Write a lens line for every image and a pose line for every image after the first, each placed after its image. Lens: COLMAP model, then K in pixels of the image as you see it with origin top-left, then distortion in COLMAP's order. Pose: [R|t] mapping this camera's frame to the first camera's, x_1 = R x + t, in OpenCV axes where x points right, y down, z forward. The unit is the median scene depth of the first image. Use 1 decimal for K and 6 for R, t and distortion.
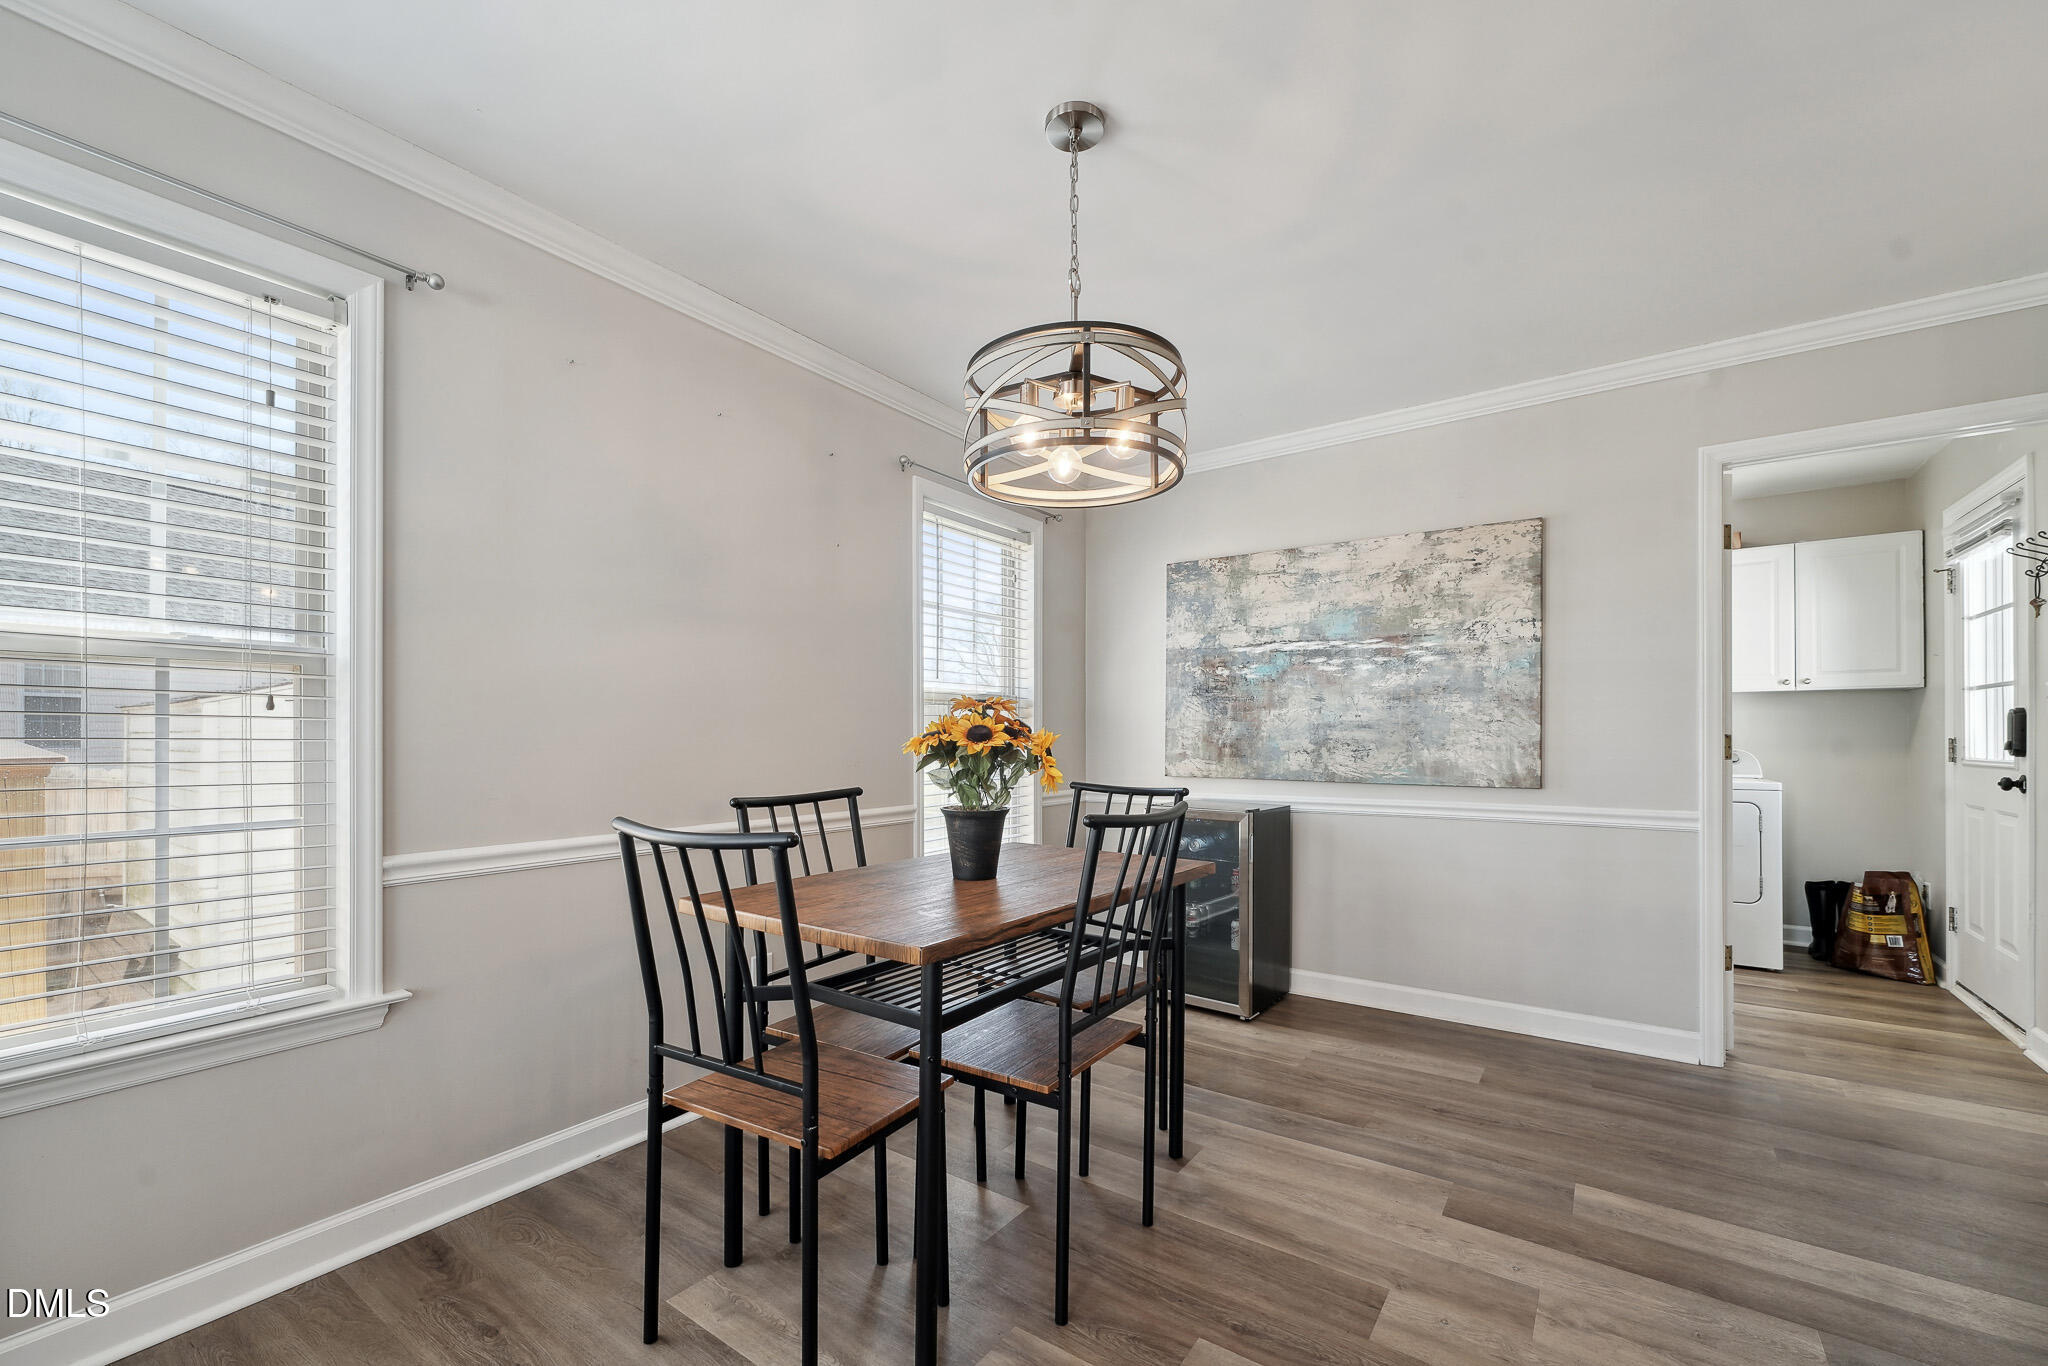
lens RADIAL K [[842.7, 0, 1019.8], [0, 842.7, 737.3], [0, 0, 1]] dist [0.000722, 0.000364]
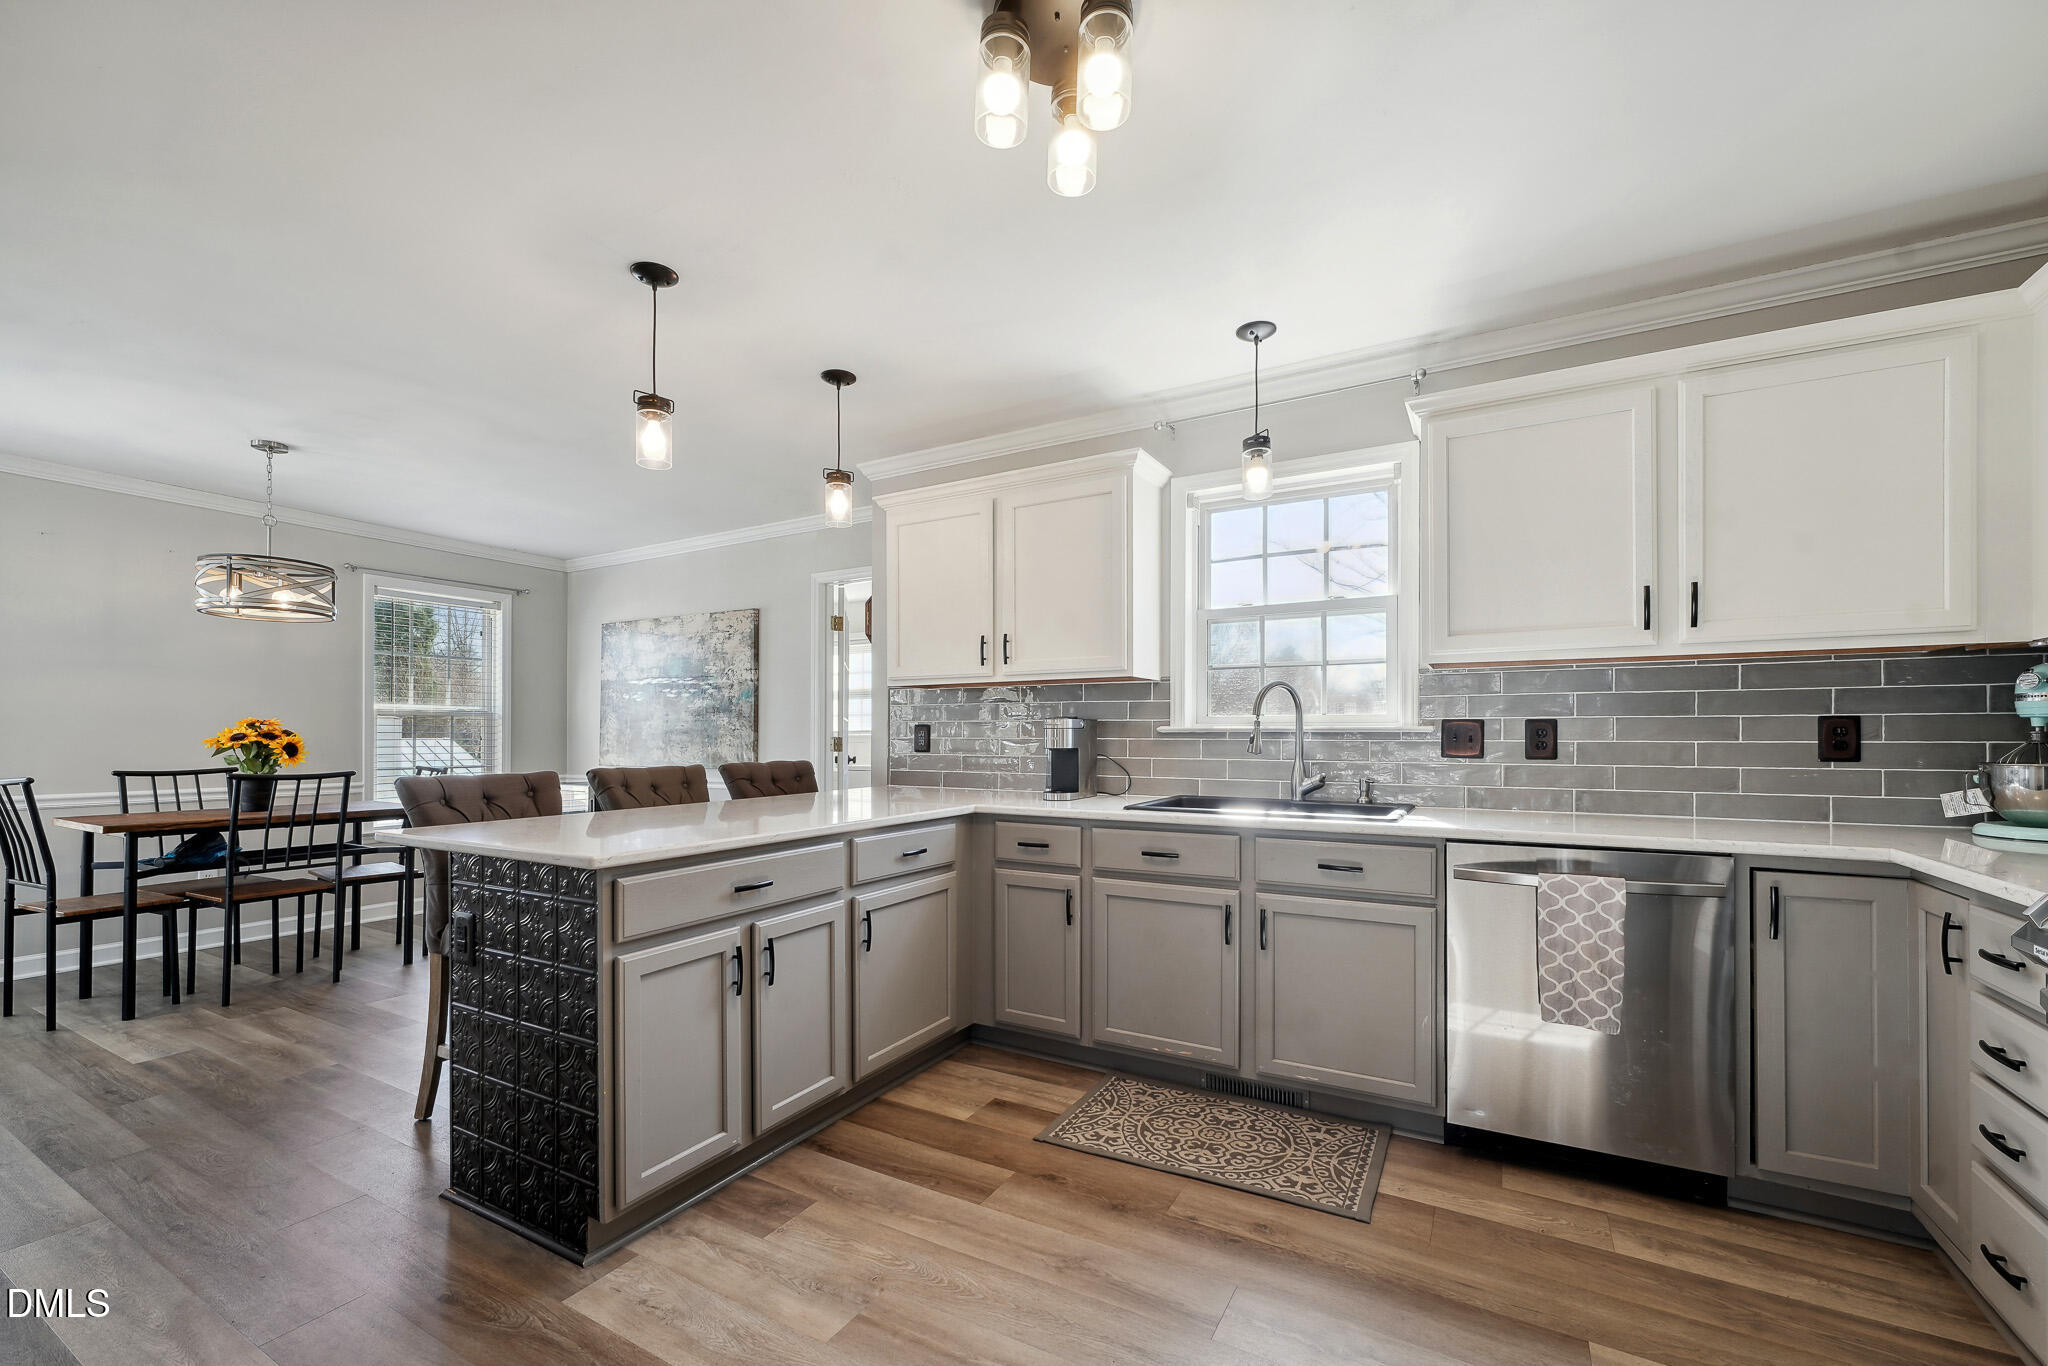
lens RADIAL K [[842.7, 0, 1019.8], [0, 842.7, 737.3], [0, 0, 1]] dist [0.000722, 0.000364]
pose [[0.994843, -0.000889, 0.101423, 0.883059], [0.001231, 0.999994, -0.003314, 0.002615], [-0.101419, 0.003422, 0.994838, -0.657384]]
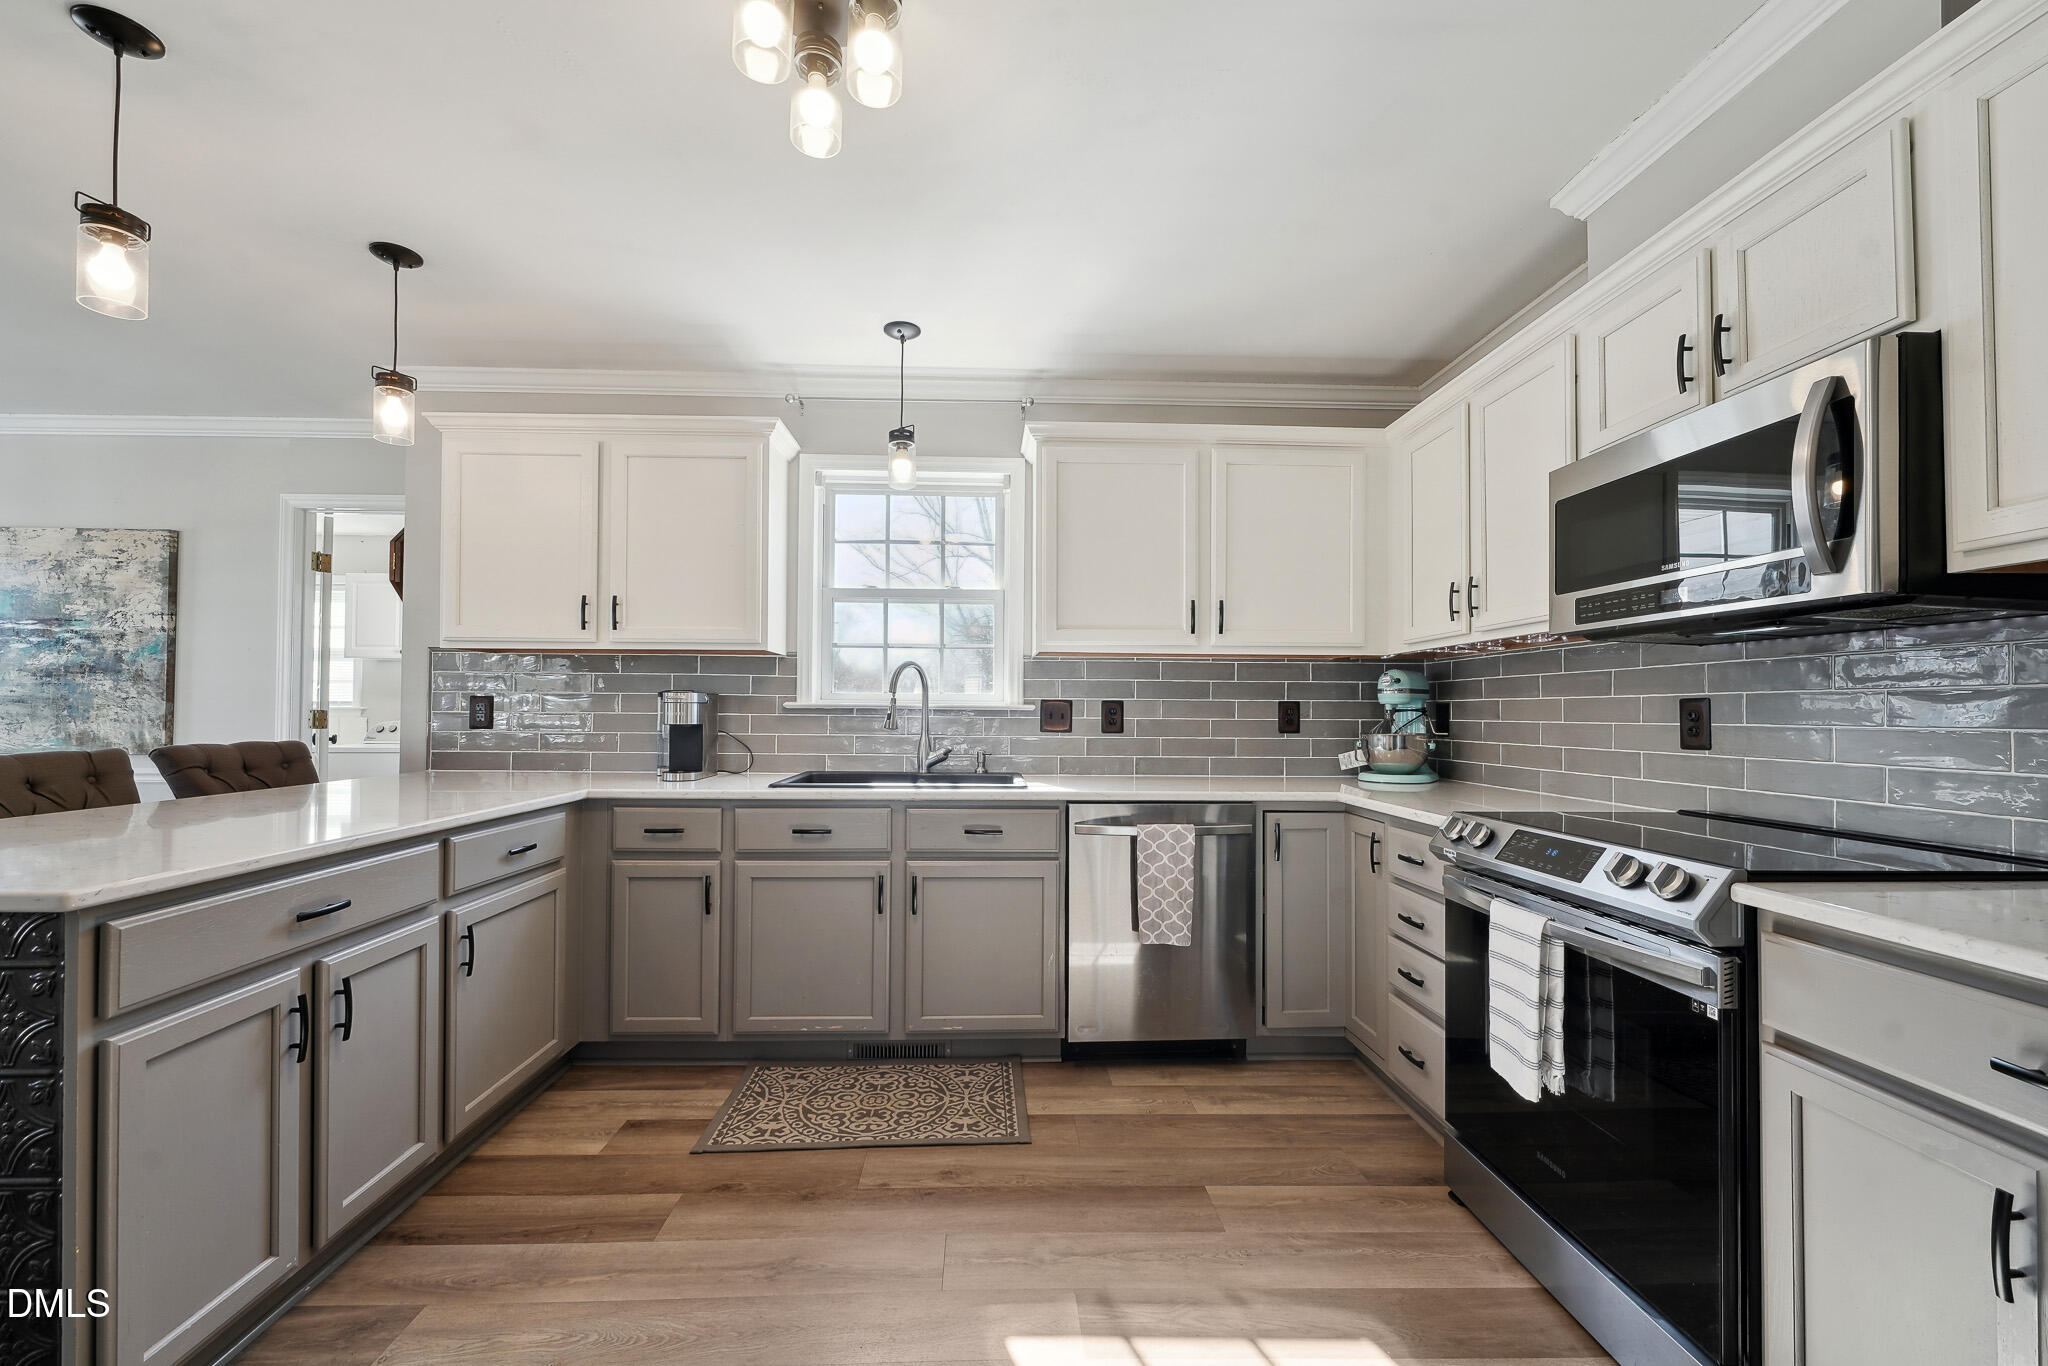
lens RADIAL K [[827.9, 0, 1012.0], [0, 827.9, 705.3], [0, 0, 1]] dist [-0.000032, 0.000119]
pose [[0.793065, 0.010762, 0.609042, 0.775057], [-0.003355, 0.999906, -0.013299, 0.002374], [-0.609128, 0.008503, 0.793026, -0.610863]]
